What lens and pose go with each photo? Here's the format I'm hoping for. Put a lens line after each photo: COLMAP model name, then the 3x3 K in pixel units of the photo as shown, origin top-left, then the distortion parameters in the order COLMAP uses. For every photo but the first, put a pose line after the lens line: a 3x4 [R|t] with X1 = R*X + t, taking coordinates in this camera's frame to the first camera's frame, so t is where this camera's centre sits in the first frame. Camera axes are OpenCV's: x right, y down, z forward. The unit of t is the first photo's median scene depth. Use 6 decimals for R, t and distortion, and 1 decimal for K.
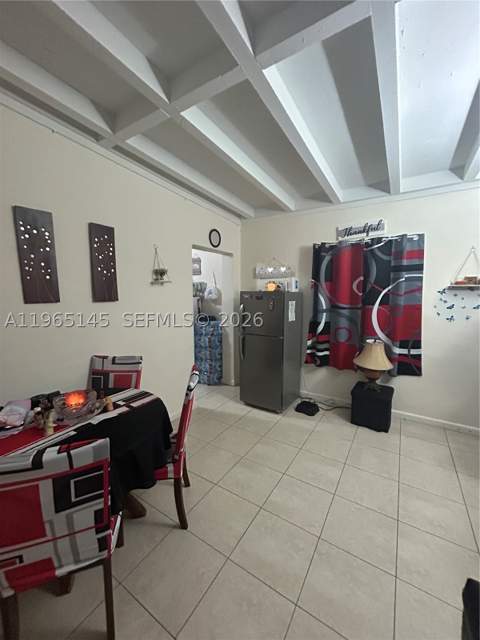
lens RADIAL K [[255.7, 0, 242.2], [0, 255.7, 317.6], [0, 0, 1]] dist [-0.001931, 0.000016]
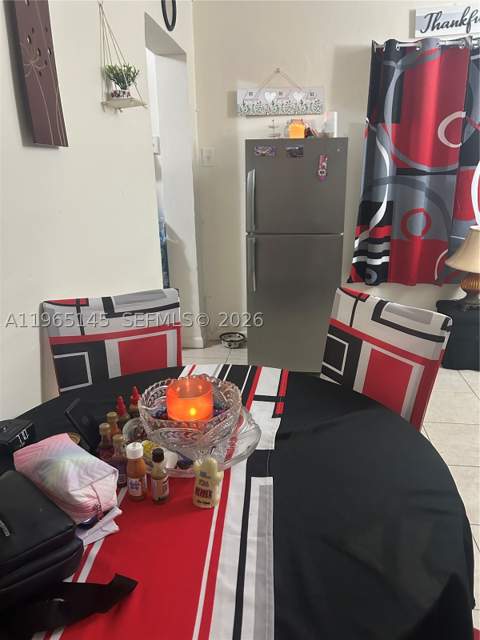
lens RADIAL K [[482.0, 0, 239.8], [0, 482.0, 317.5], [0, 0, 1]] dist [0.032618, -0.035382]
pose [[0.901656, -0.137339, 0.410068, -0.424139], [0.057166, 0.977762, 0.201774, 0.032907], [-0.428660, -0.158488, 0.889456, 0.187114]]
